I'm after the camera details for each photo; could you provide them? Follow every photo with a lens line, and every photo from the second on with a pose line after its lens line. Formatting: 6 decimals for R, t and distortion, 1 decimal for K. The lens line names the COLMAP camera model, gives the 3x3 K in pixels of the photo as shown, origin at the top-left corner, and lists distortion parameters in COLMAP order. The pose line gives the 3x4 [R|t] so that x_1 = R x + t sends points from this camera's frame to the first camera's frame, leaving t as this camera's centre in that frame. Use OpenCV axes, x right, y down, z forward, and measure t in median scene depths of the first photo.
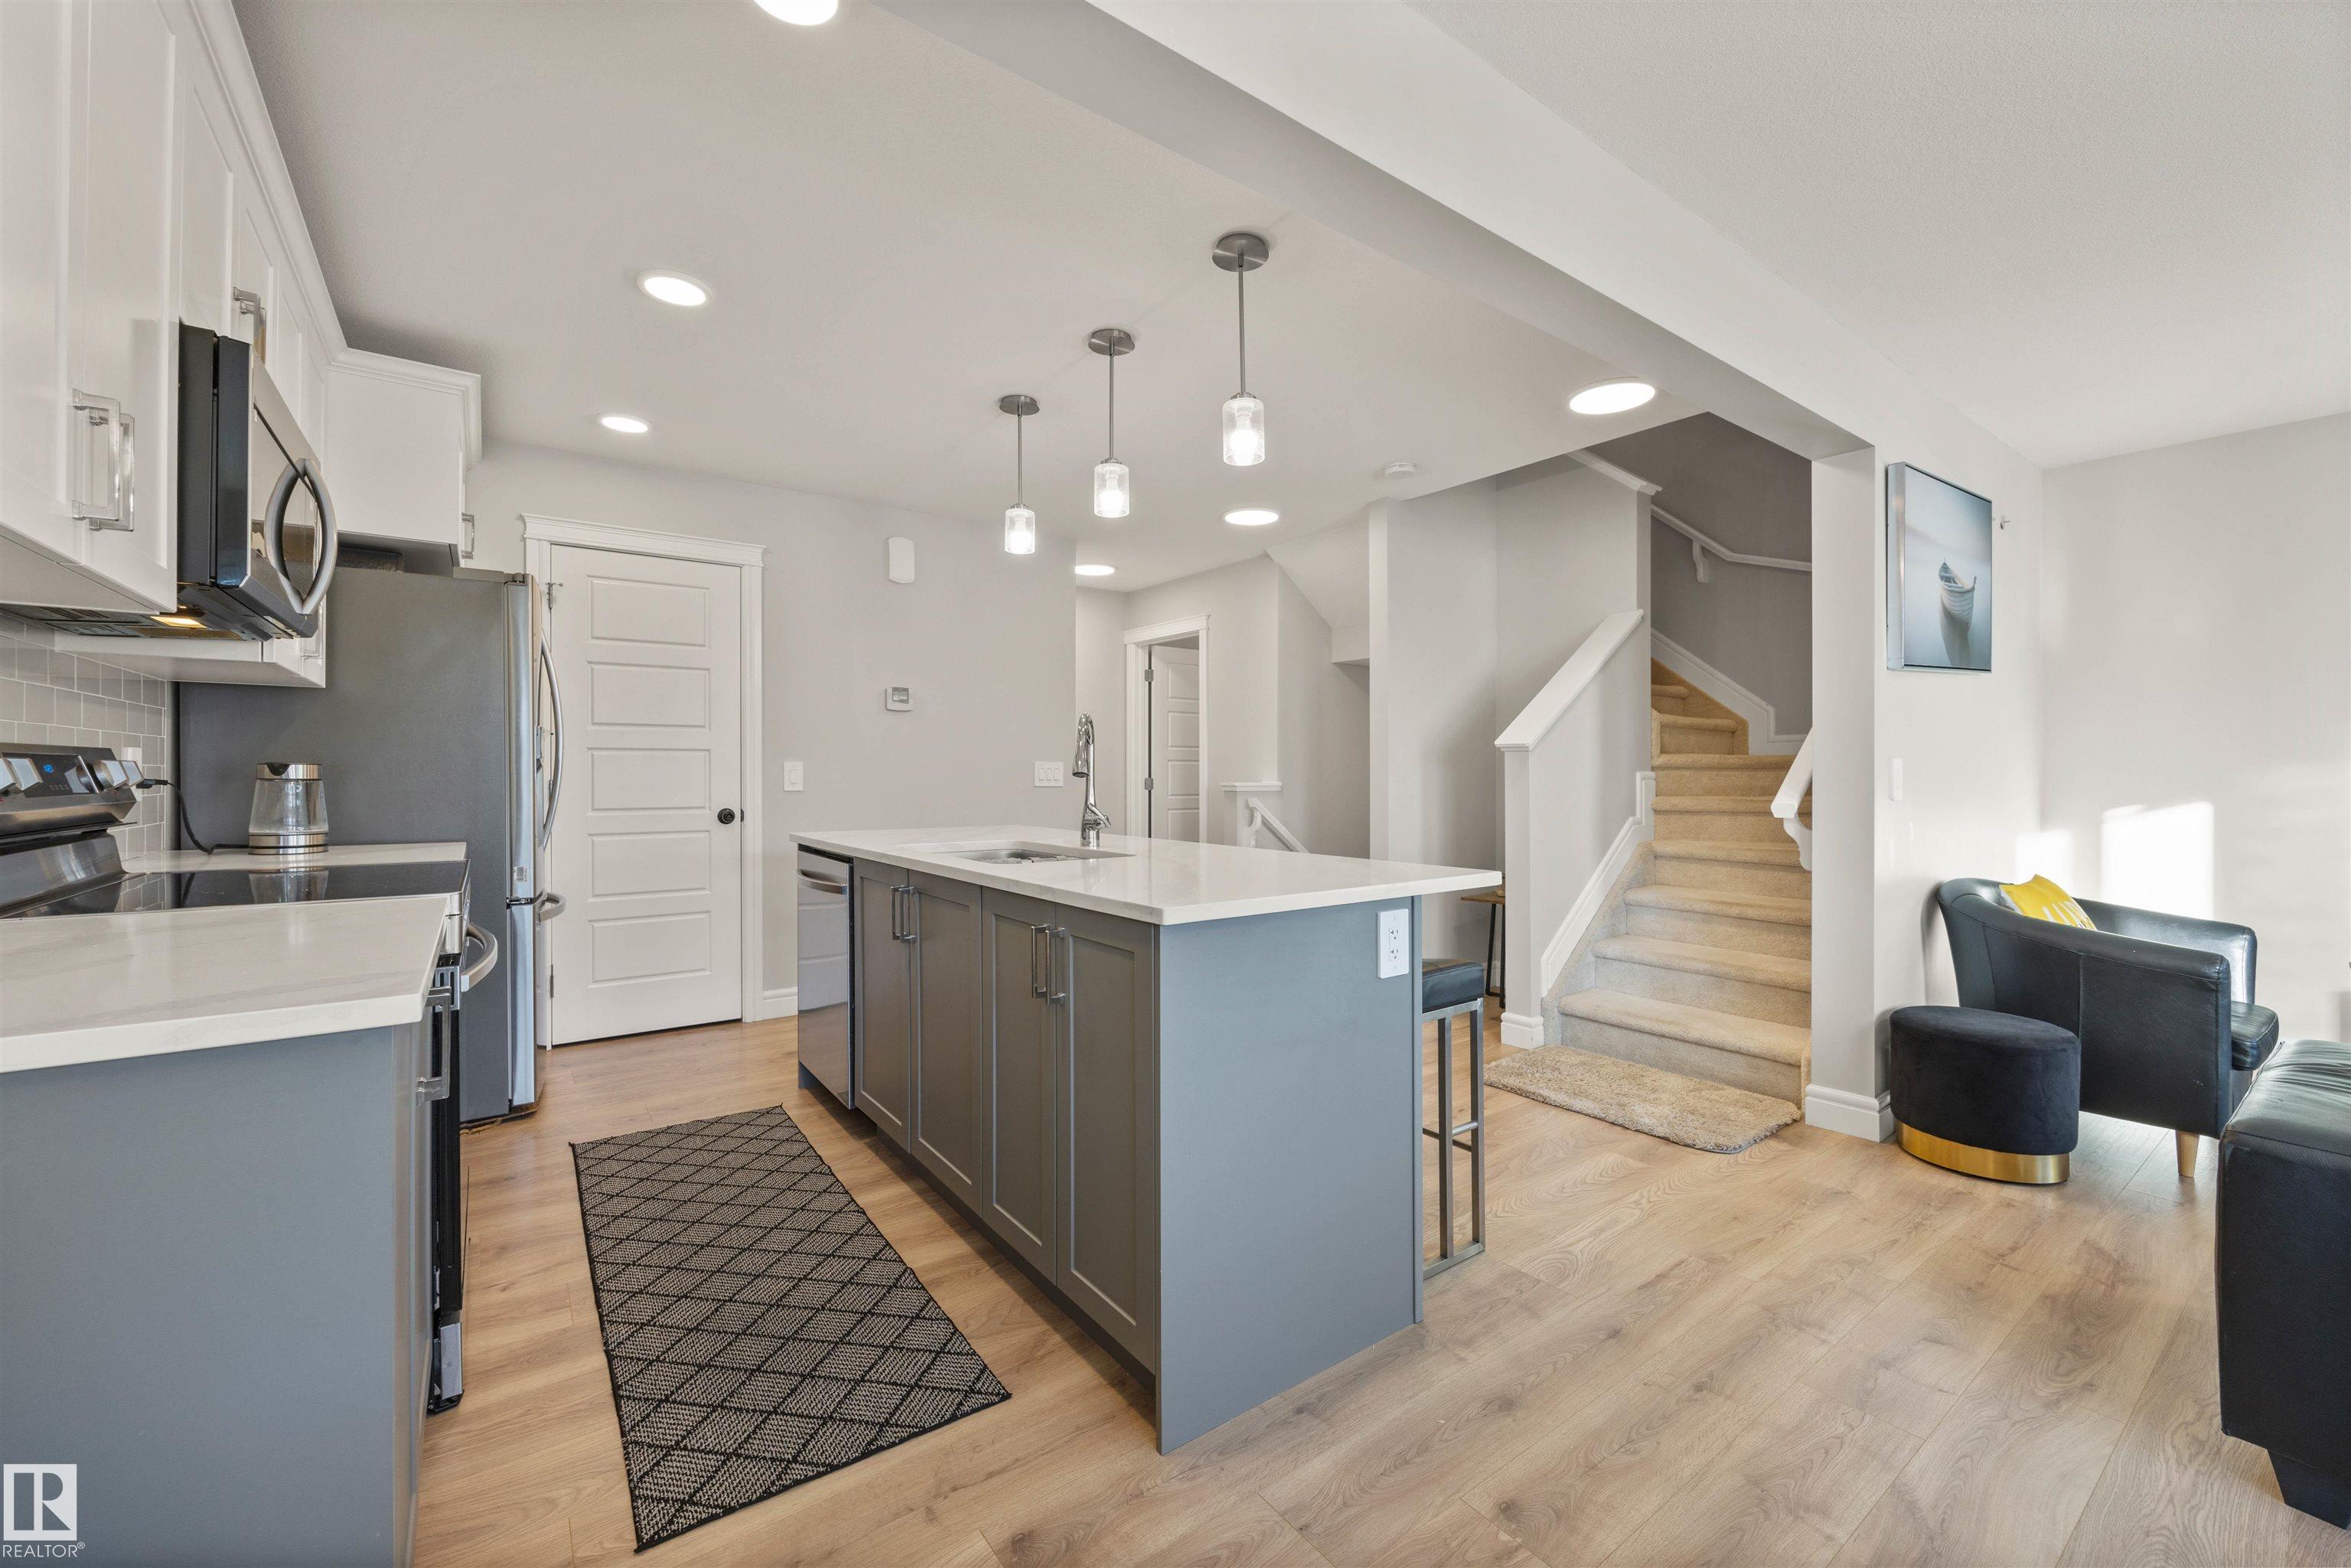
lens RADIAL K [[946.4, 0, 1191.5], [0, 946.4, 780.1], [0, 0, 1]] dist [-0.001666, 0.000081]
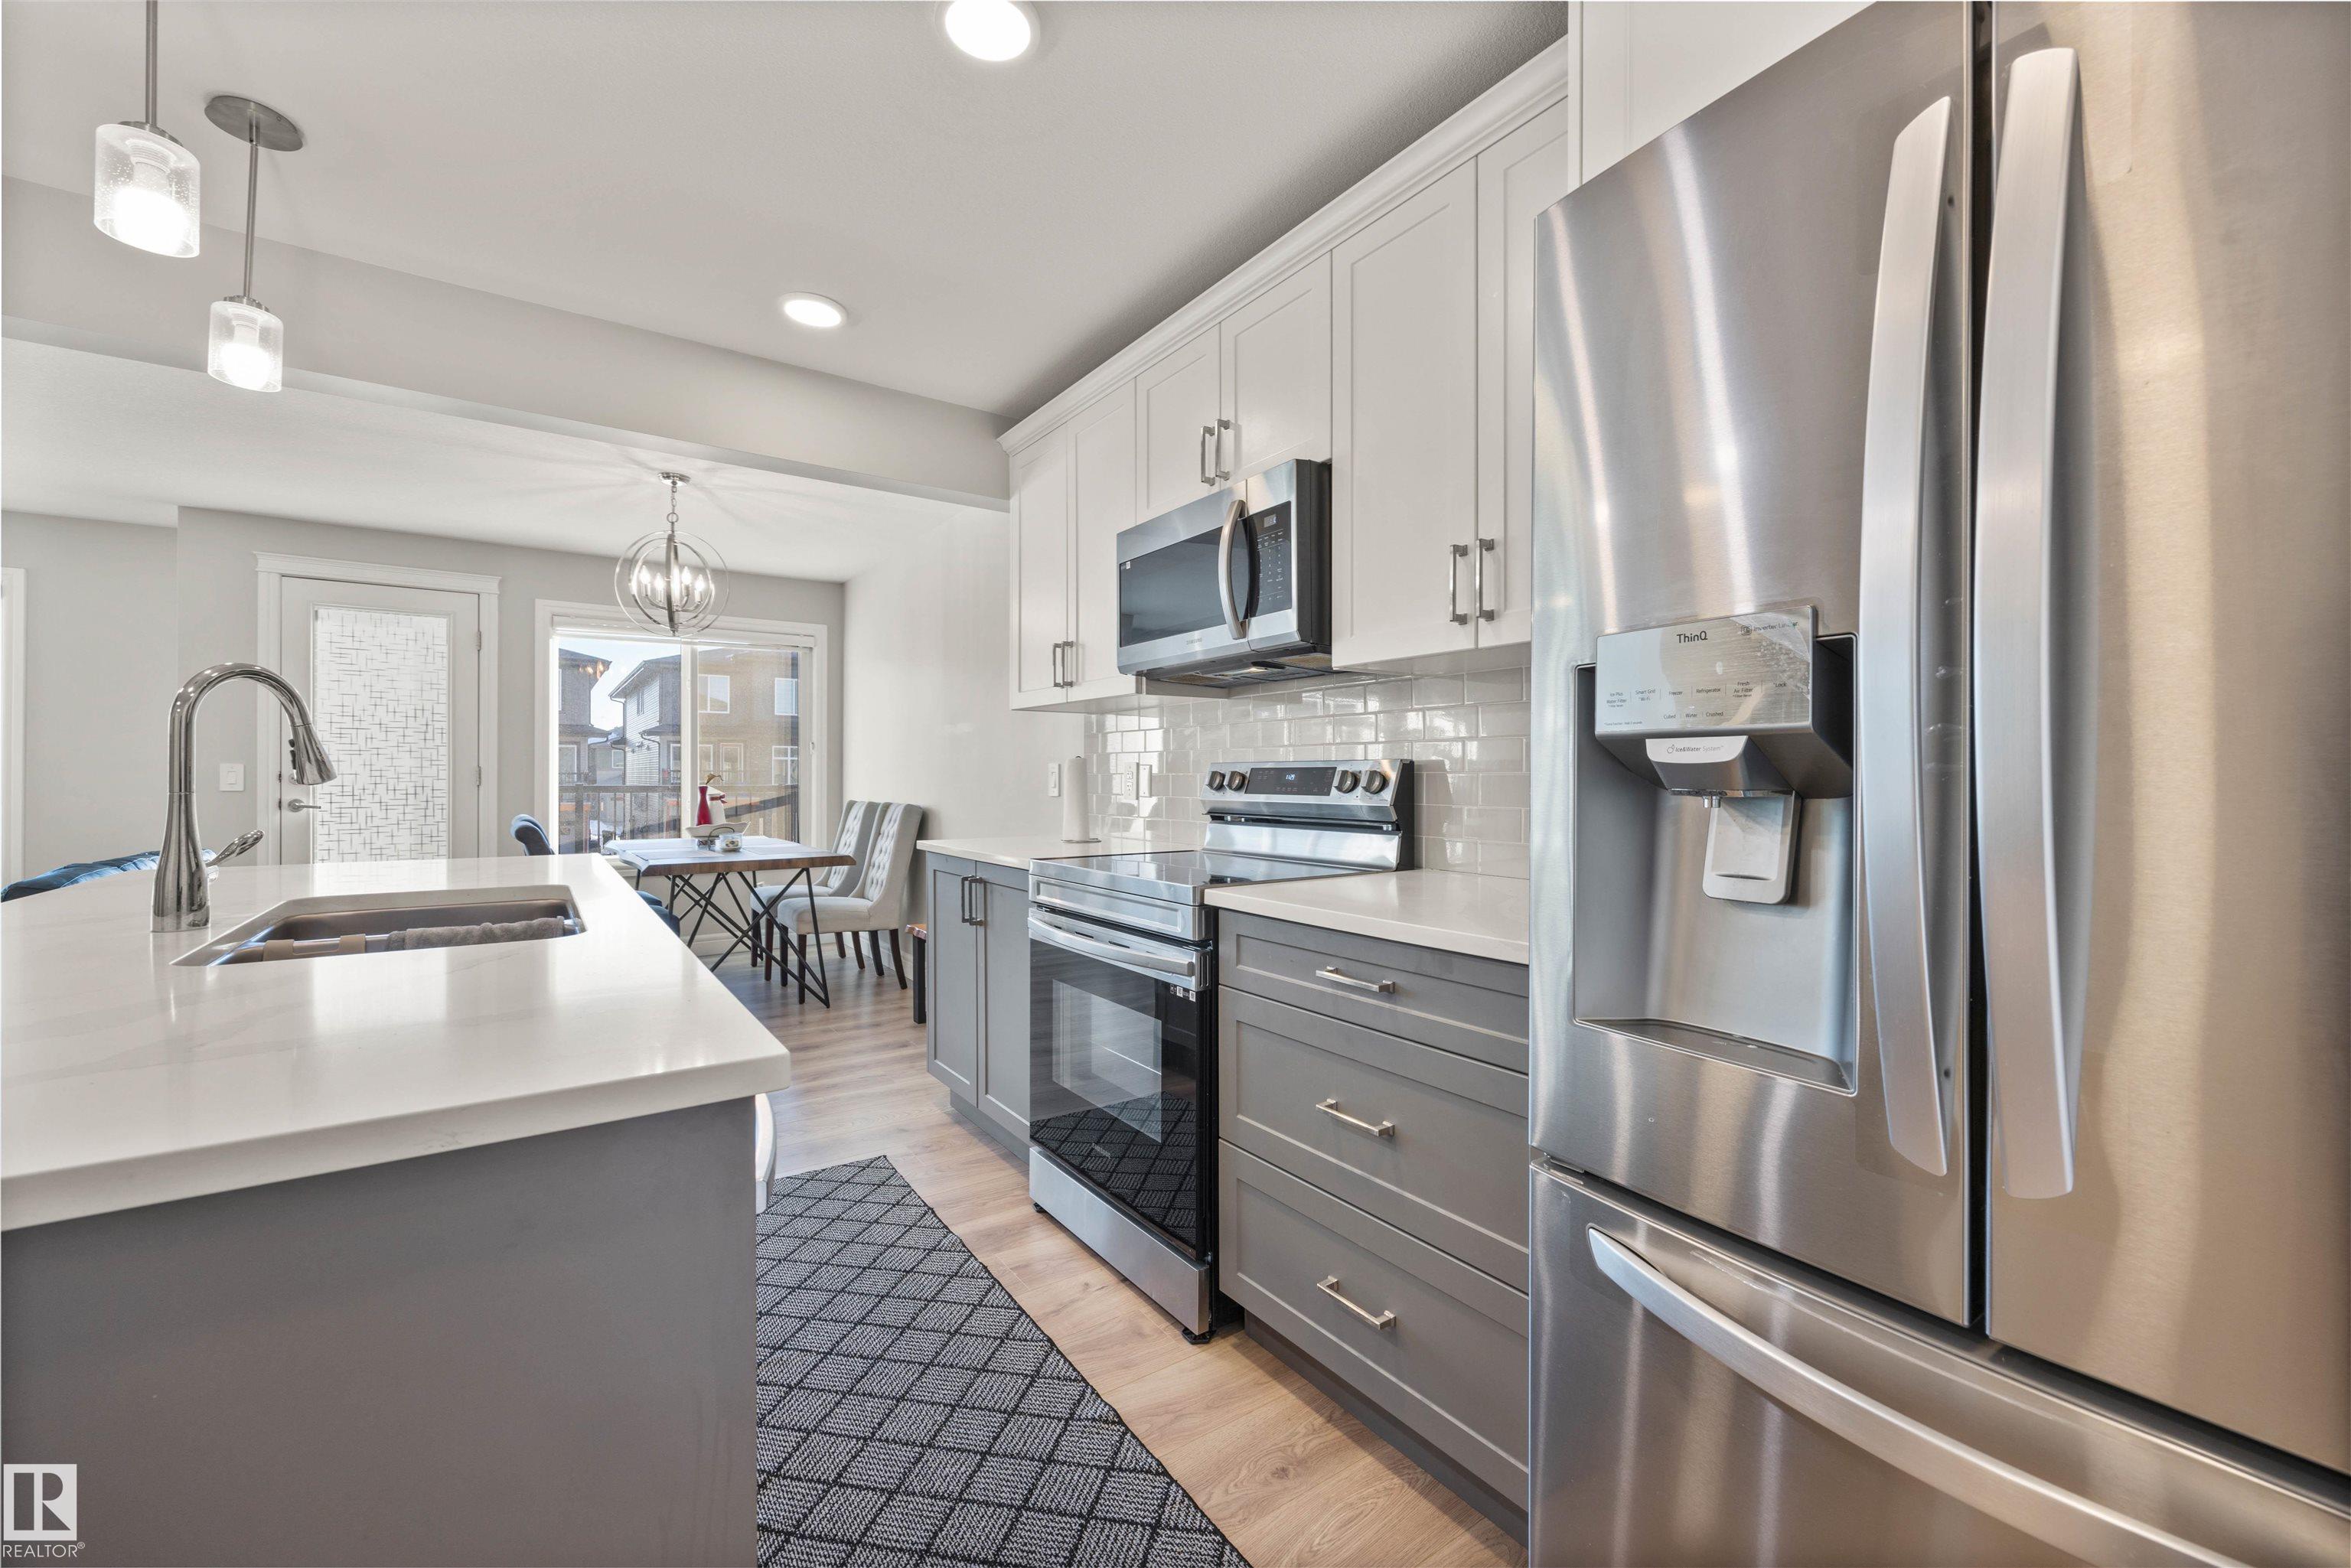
lens RADIAL K [[946.4, 0, 1186.7], [0, 946.4, 775.1], [0, 0, 1]] dist [-0.001666, 0.000081]
pose [[-0.999300, 0.002241, 0.037339, -0.856508], [0.002332, 0.999994, 0.002418, -0.010987], [-0.037333, 0.002503, -0.999300, 1.971173]]
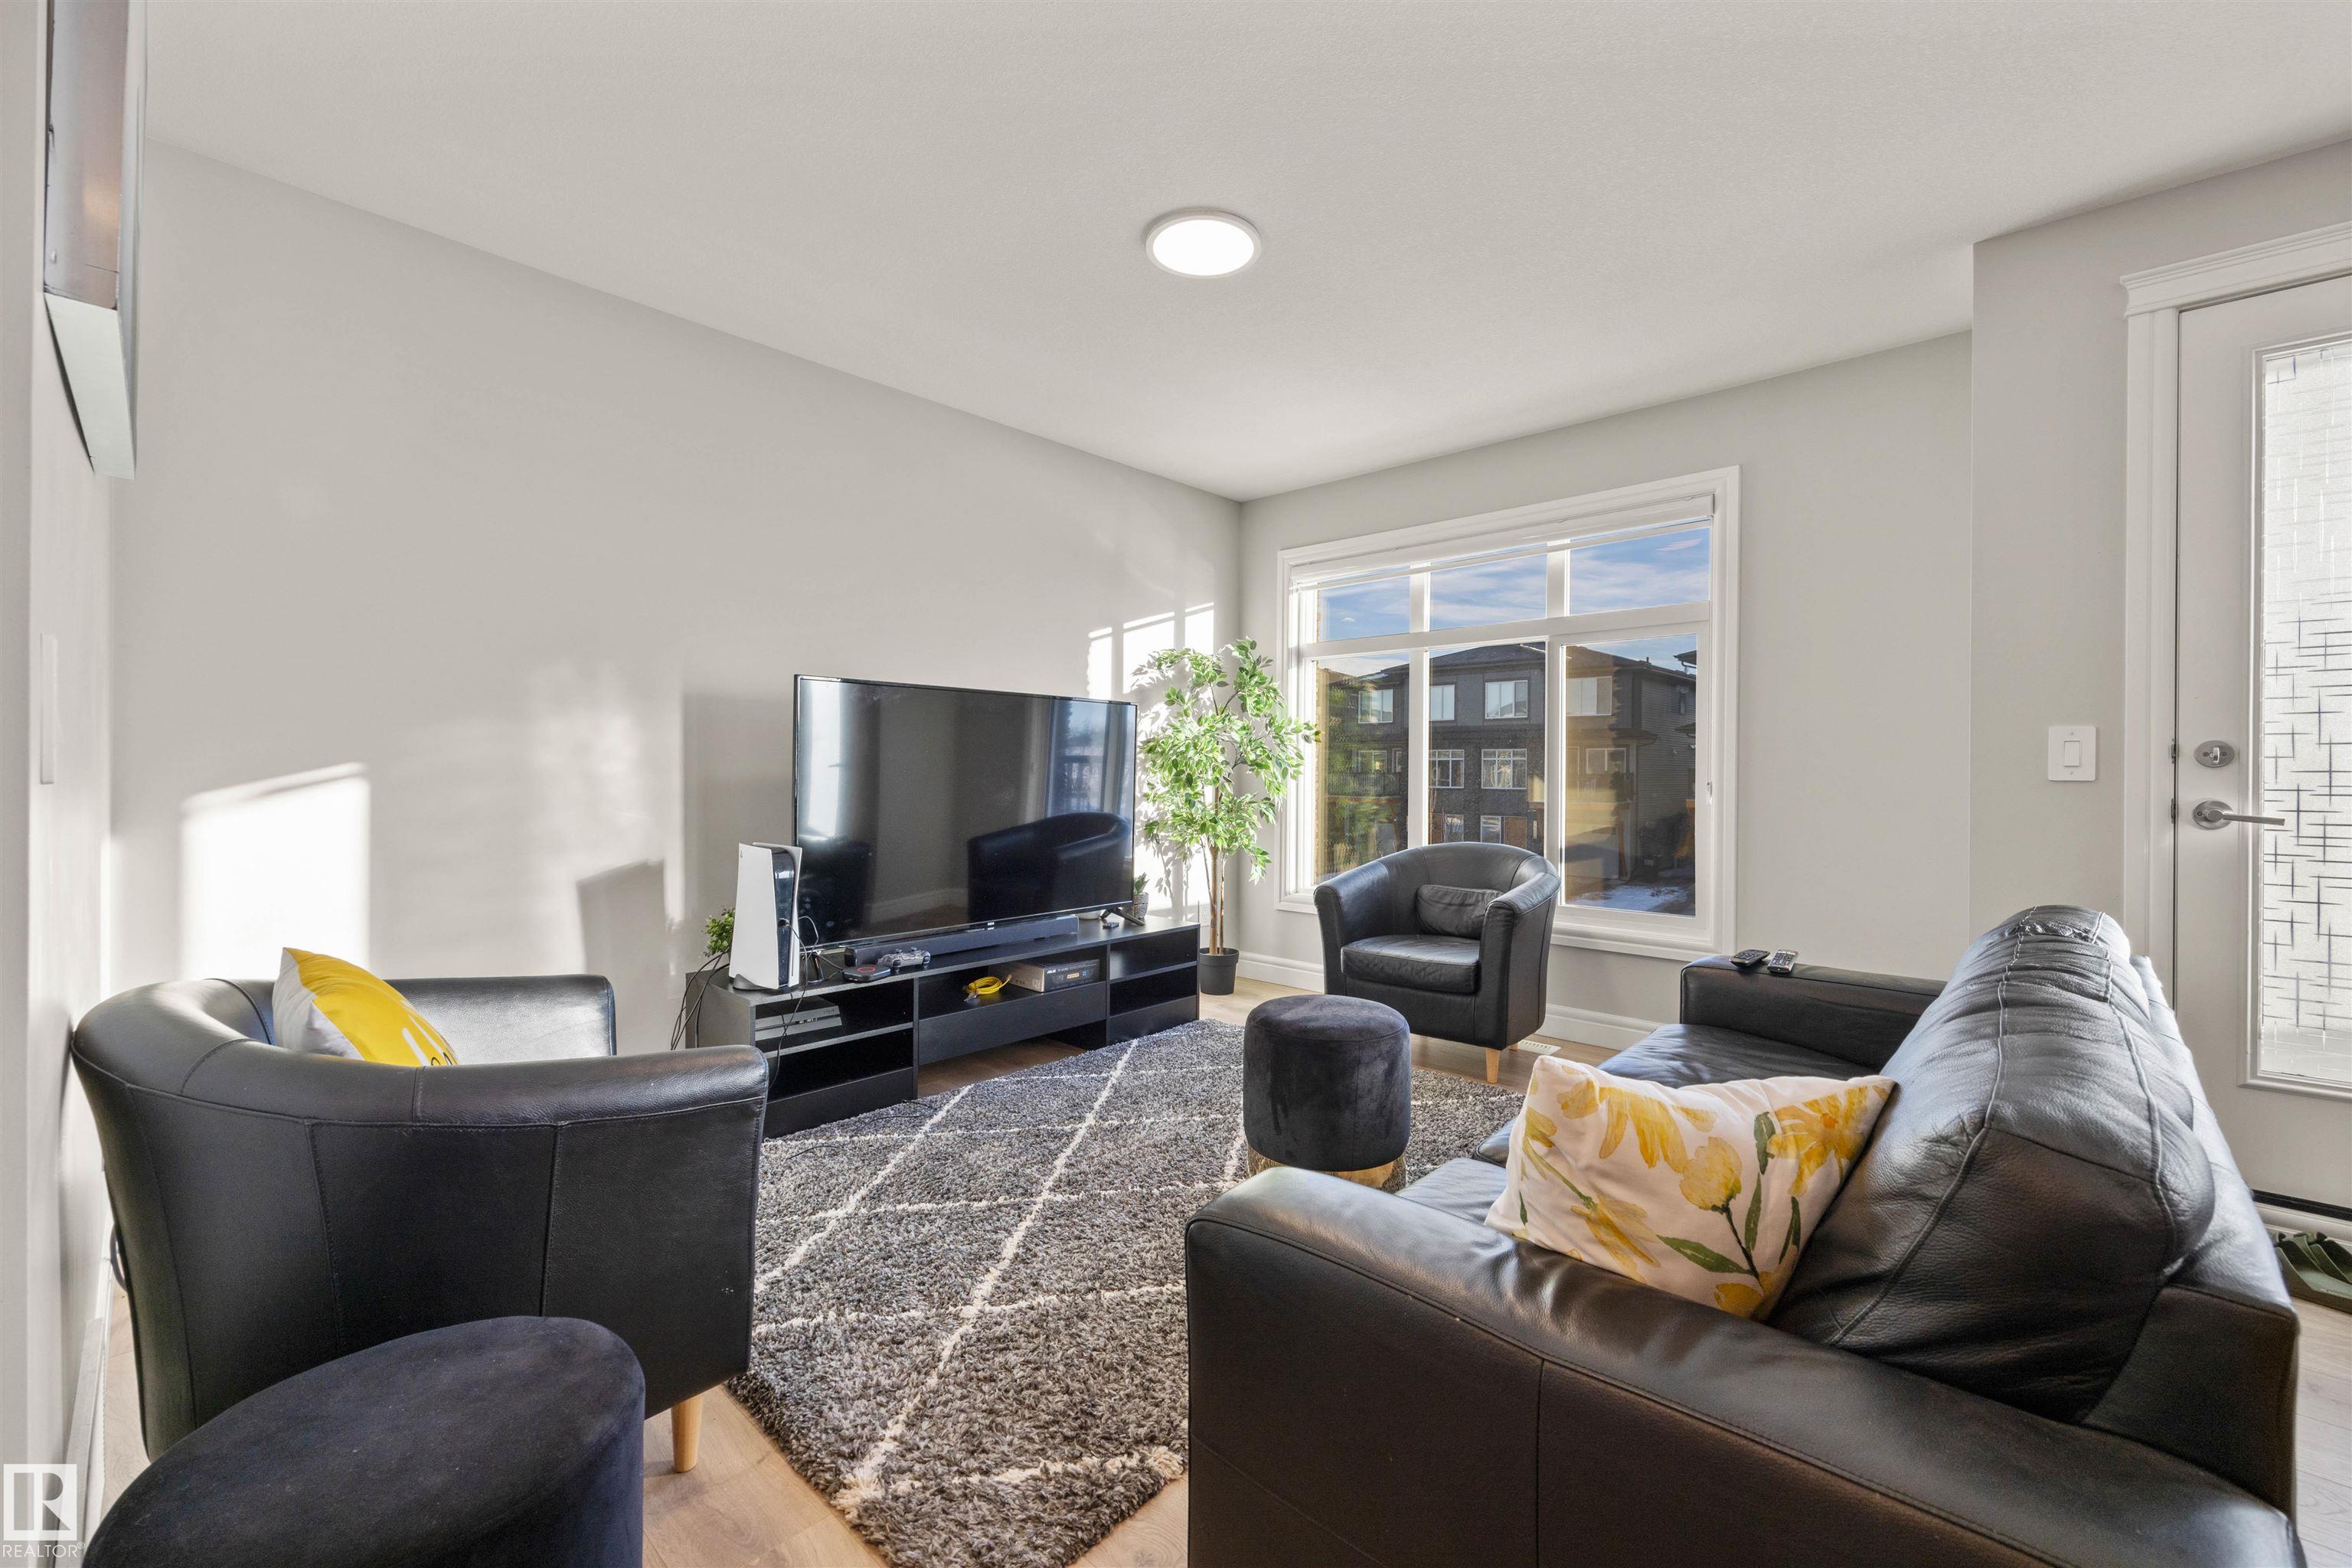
lens RADIAL K [[946.8, 0, 1186.2], [0, 946.8, 770.4], [0, 0, 1]] dist [-0.001666, 0.000081]
pose [[-0.179313, 0.007839, 0.983761, 0.587904], [0.004059, 0.999966, -0.007229, 0.017780], [-0.983784, 0.002697, -0.179339, 1.035607]]
